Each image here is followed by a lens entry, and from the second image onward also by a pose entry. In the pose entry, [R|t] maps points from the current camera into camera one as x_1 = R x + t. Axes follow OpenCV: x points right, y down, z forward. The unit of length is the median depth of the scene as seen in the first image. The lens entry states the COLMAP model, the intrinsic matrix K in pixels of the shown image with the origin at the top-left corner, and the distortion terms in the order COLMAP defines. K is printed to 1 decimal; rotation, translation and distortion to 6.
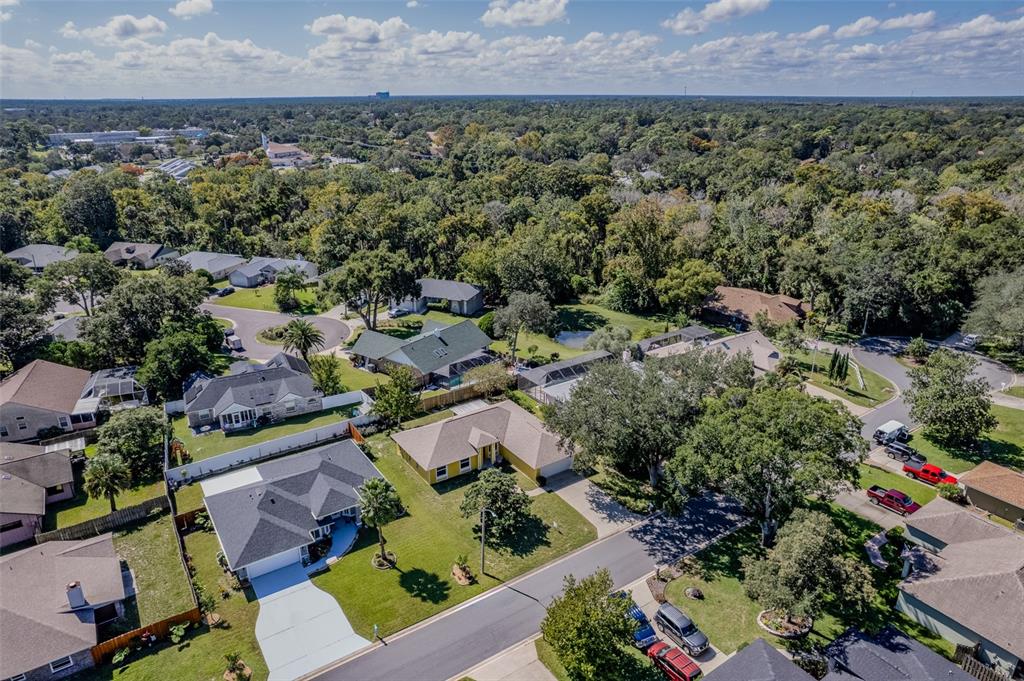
lens RADIAL K [[659.7, 0, 514.3], [0, 659.7, 338.5], [0, 0, 1]] dist [-0.068503, 0.064261]
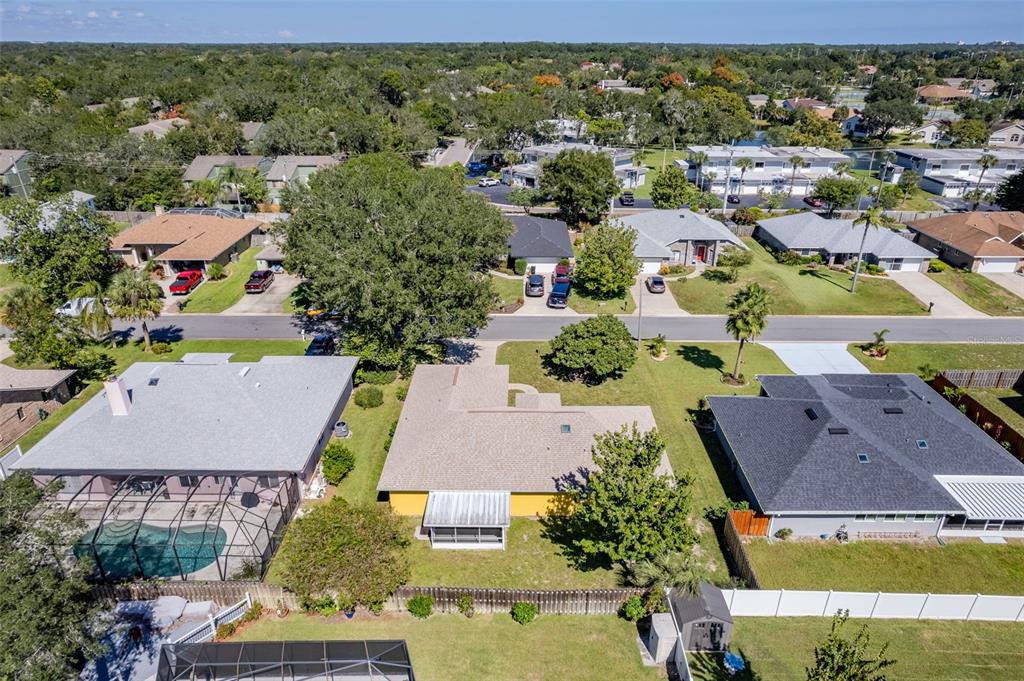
lens RADIAL K [[659.7, 0, 514.3], [0, 659.7, 338.5], [0, 0, 1]] dist [-0.068503, 0.064261]
pose [[-0.820885, -0.232961, 0.521418, -0.366701], [0.205885, 0.730902, 0.650687, -0.308579], [-0.532690, 0.641491, -0.552024, 1.466109]]
